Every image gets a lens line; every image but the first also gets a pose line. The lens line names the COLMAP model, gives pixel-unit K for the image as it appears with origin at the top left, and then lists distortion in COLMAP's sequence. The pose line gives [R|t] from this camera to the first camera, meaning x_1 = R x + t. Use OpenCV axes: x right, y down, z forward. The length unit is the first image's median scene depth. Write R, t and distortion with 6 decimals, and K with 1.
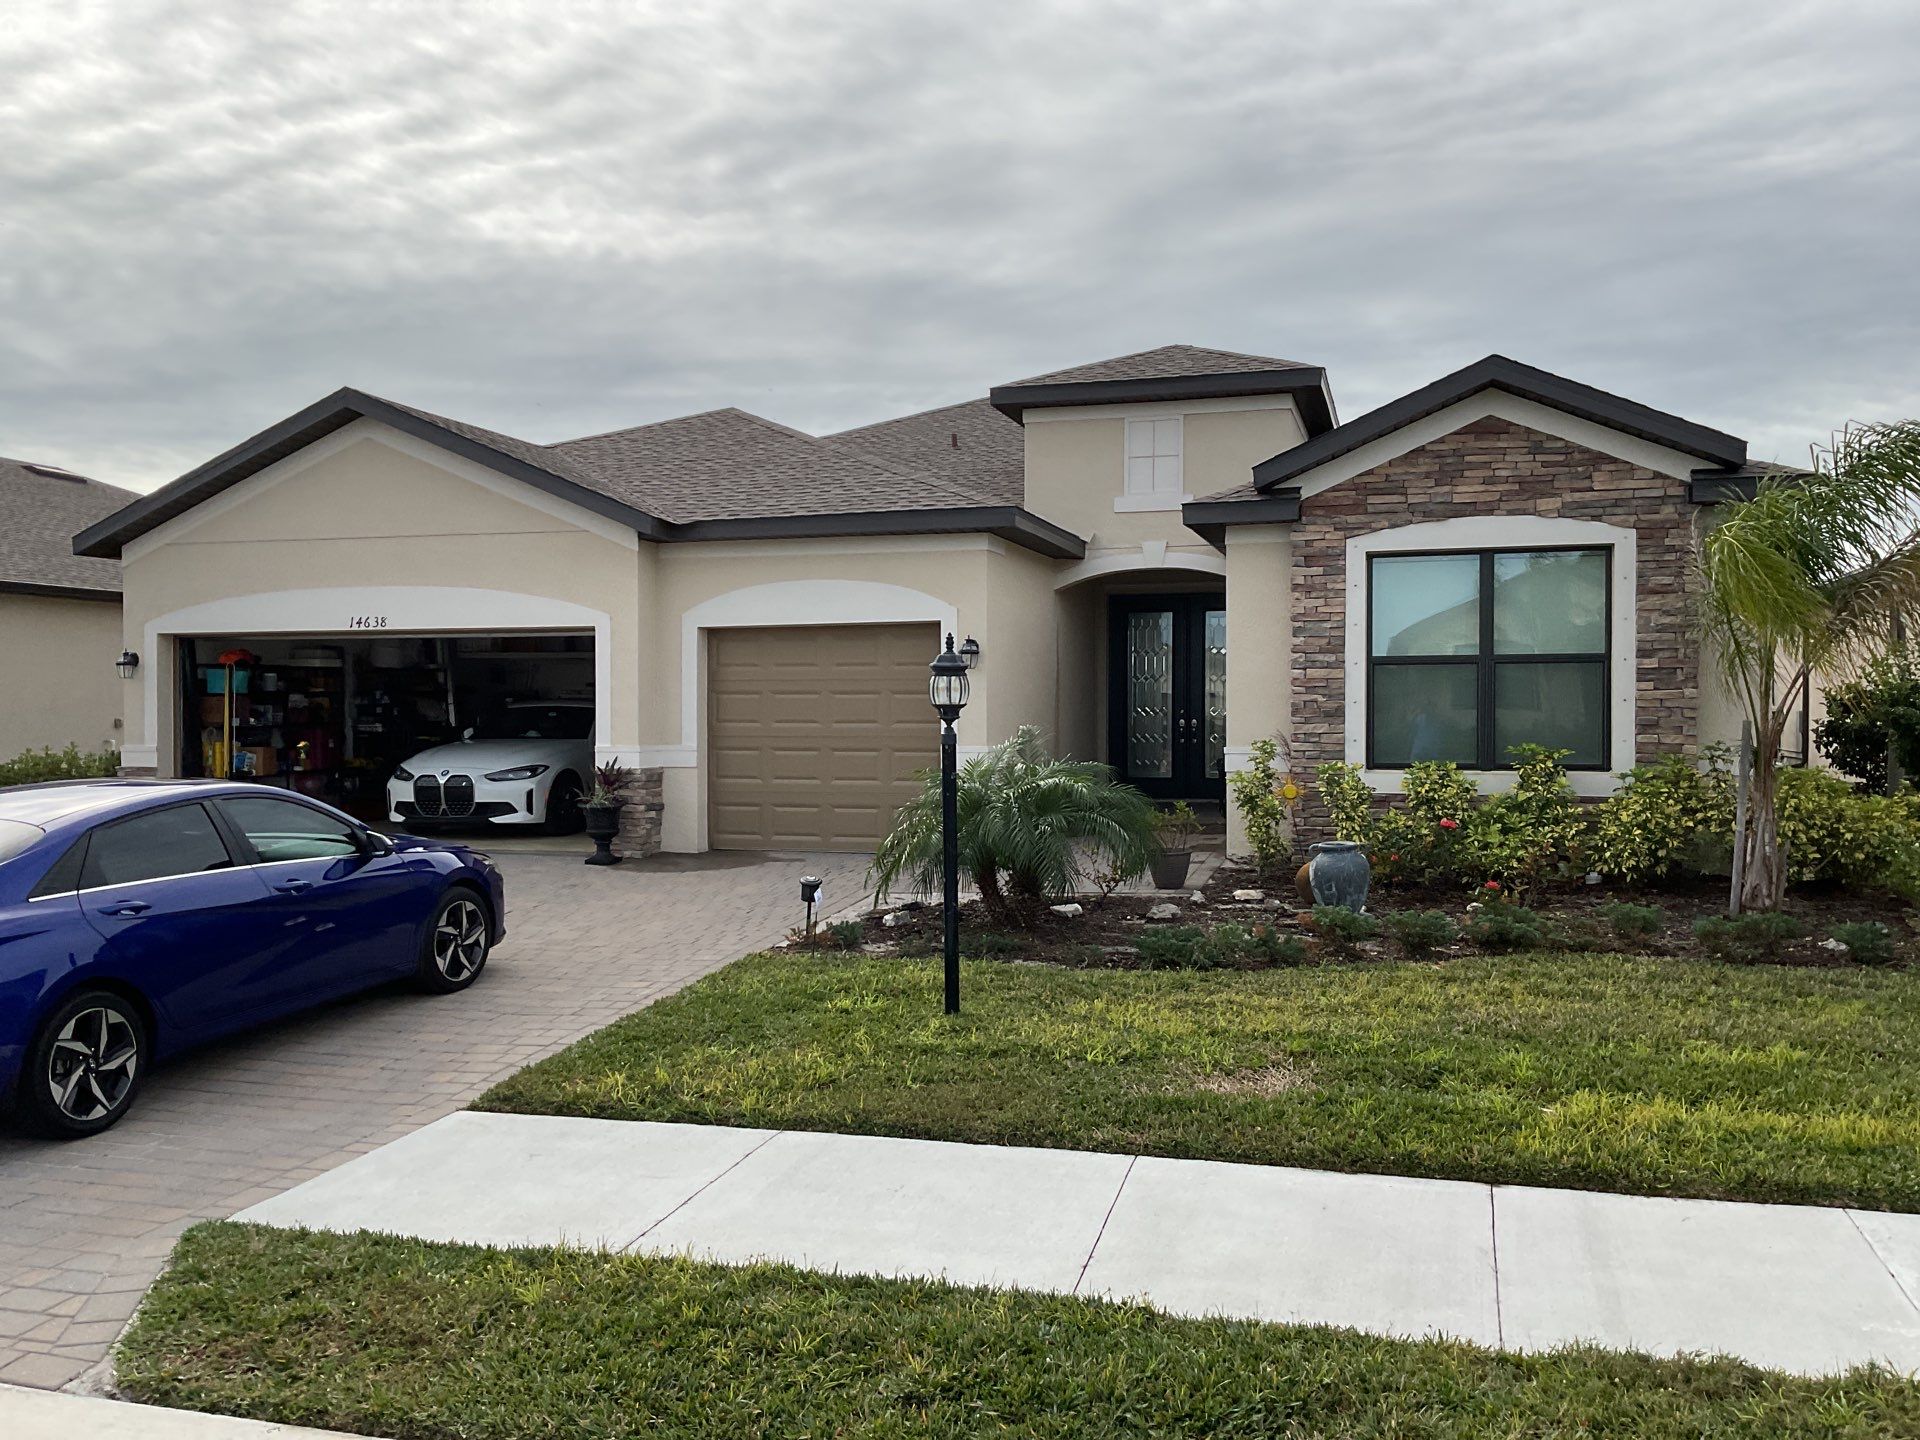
lens RADIAL K [[1576.4, 0, 960.0], [0, 1576.4, 720.0], [0, 0, 1]] dist [0.123234, -0.251291]
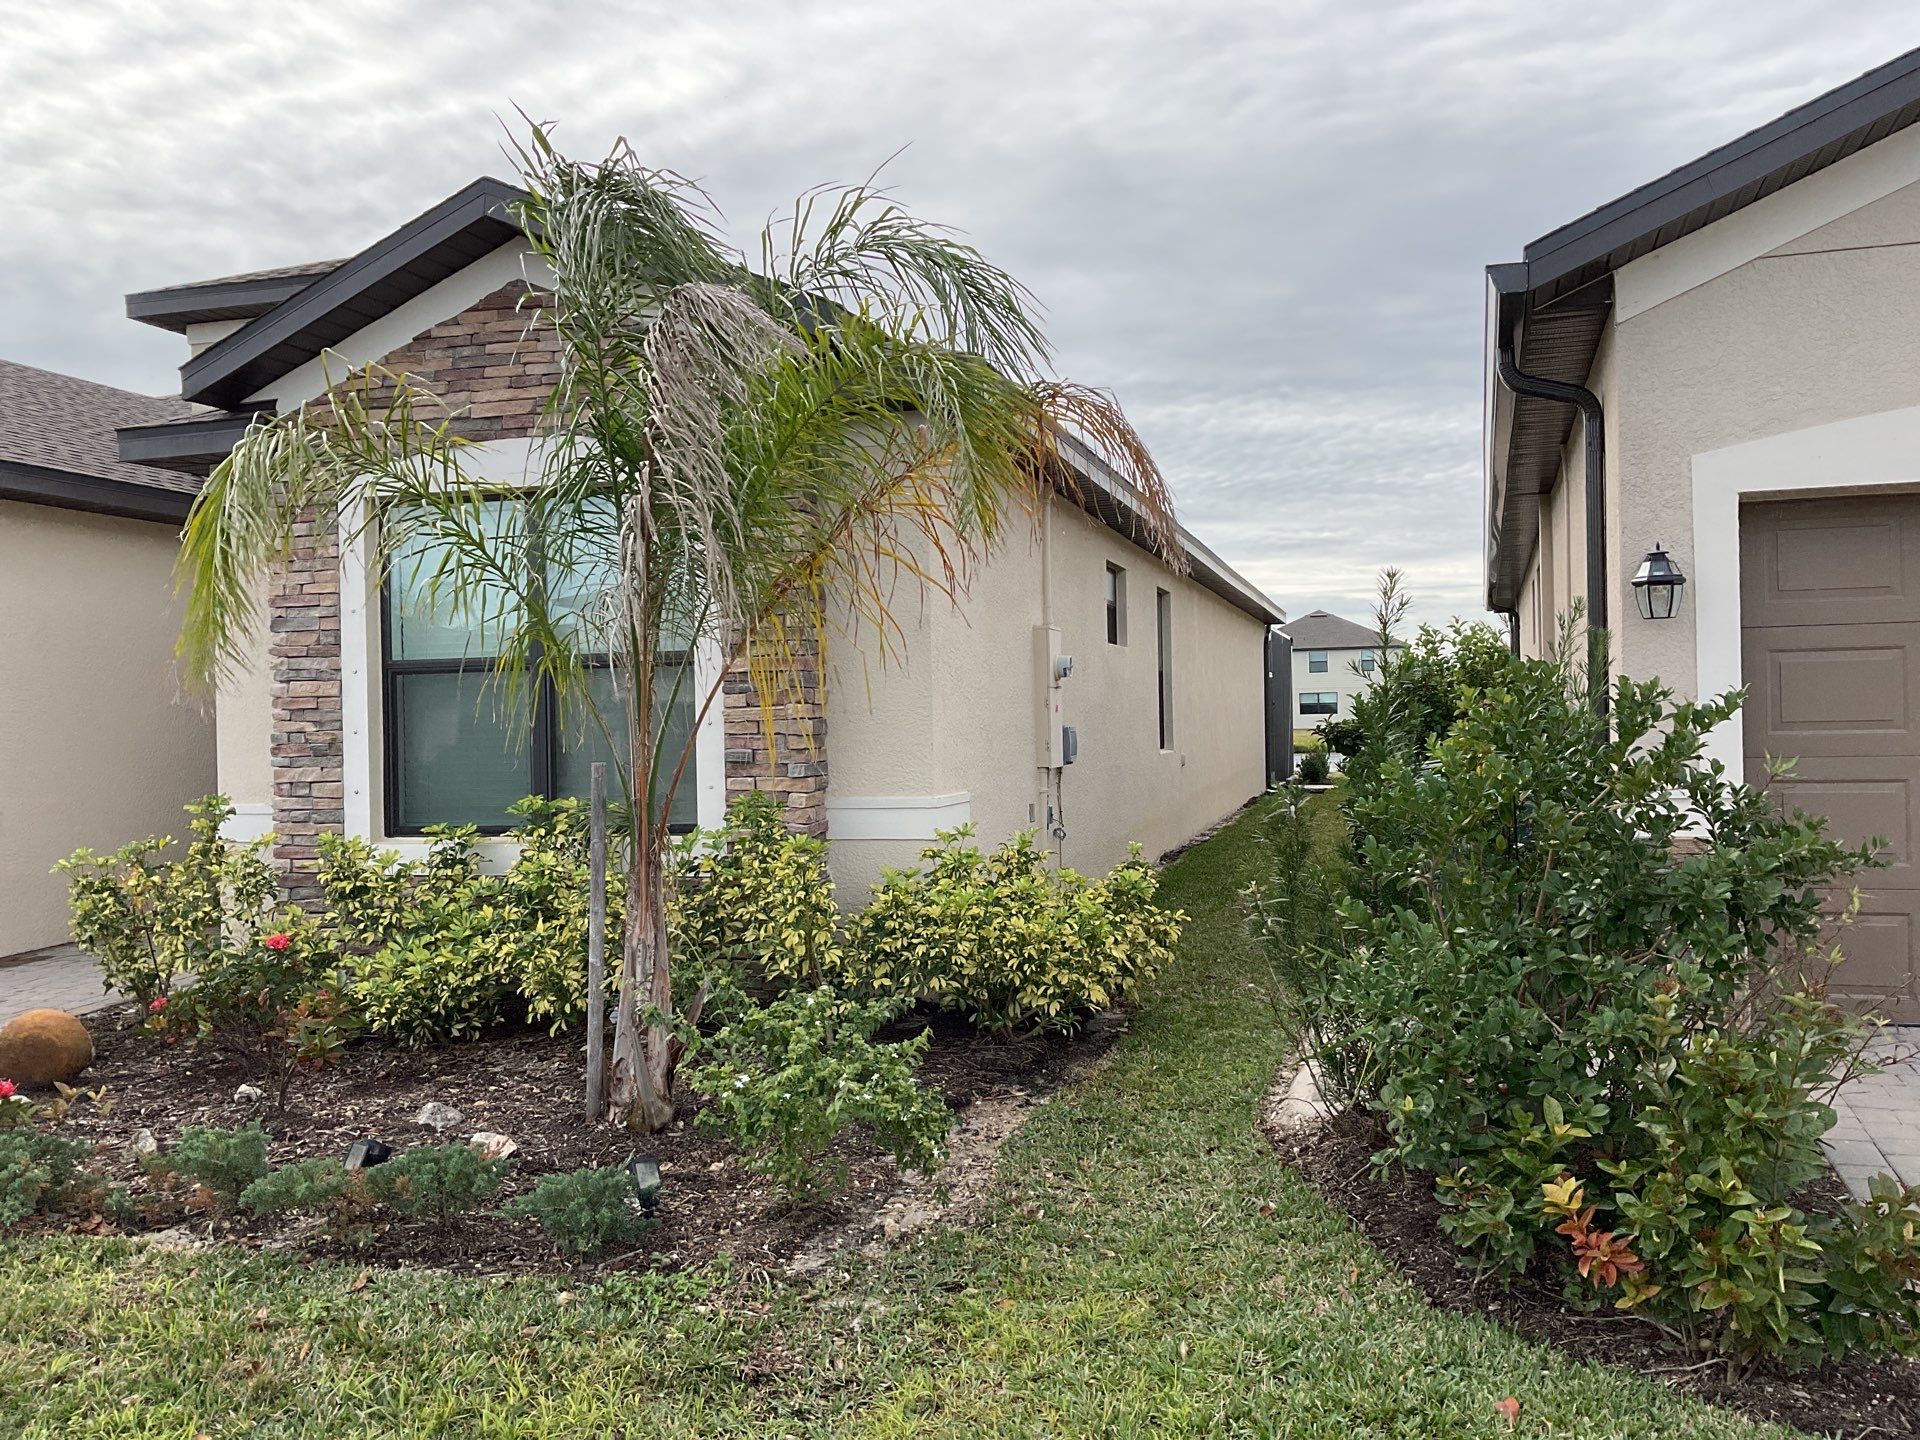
lens RADIAL K [[1576.4, 0, 960.0], [0, 1576.4, 720.0], [0, 0, 1]] dist [0.123234, -0.251291]
pose [[0.999838, -0.016986, -0.005965, 0.527886], [0.016931, 0.999815, -0.009089, -0.006669], [0.006118, 0.008986, 0.999941, 0.379205]]
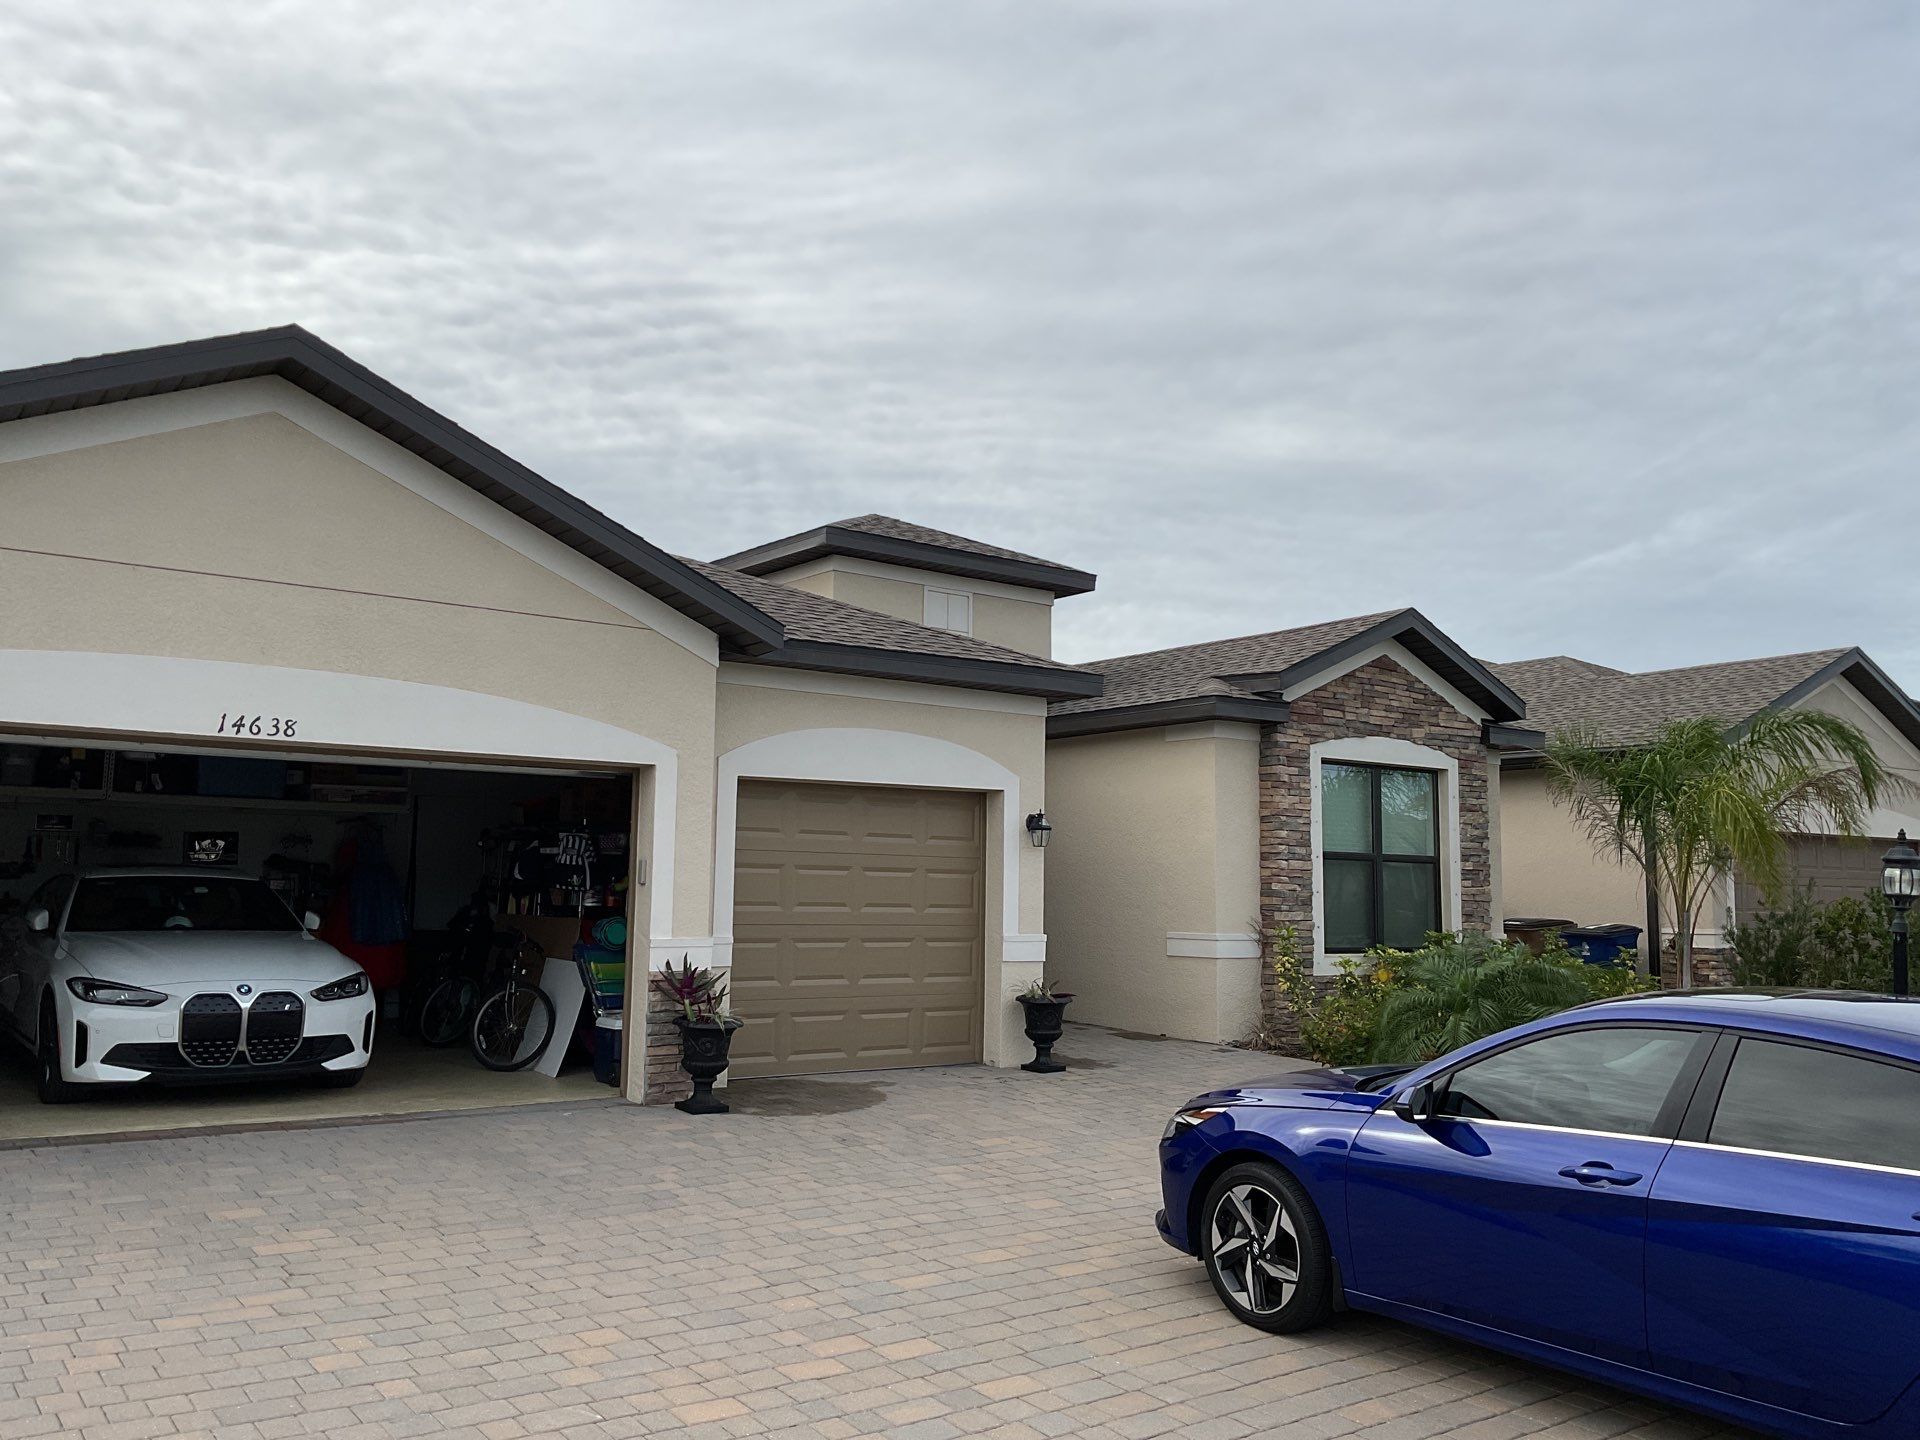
lens RADIAL K [[1576.4, 0, 960.0], [0, 1576.4, 720.0], [0, 0, 1]] dist [0.123234, -0.251291]
pose [[0.600230, 0.100307, 0.793513, -0.837579], [-0.008032, 0.992811, -0.119424, 0.004028], [-0.799787, 0.065309, 0.596720, 0.564642]]
